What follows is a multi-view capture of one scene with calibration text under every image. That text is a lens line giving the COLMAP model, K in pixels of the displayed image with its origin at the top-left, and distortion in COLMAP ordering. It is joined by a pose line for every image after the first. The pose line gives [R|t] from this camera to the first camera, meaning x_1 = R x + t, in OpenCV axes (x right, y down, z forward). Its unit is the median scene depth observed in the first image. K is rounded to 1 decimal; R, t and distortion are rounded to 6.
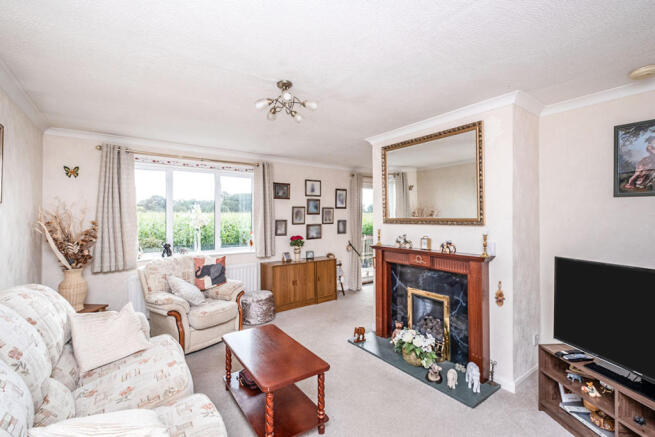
lens RADIAL K [[295.2, 0, 328.9], [0, 295.2, 214.6], [0, 0, 1]] dist [-0.000583, -0.000087]
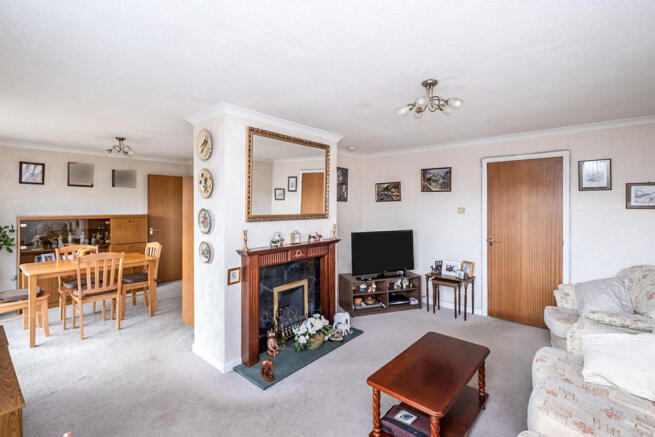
lens RADIAL K [[295.2, 0, 328.5], [0, 295.2, 215.9], [0, 0, 1]] dist [-0.000583, -0.000087]
pose [[-0.216688, -0.002247, 0.976238, -0.739764], [0.018290, 0.999813, 0.006360, 0.013174], [-0.976070, 0.019233, -0.216606, 1.104951]]
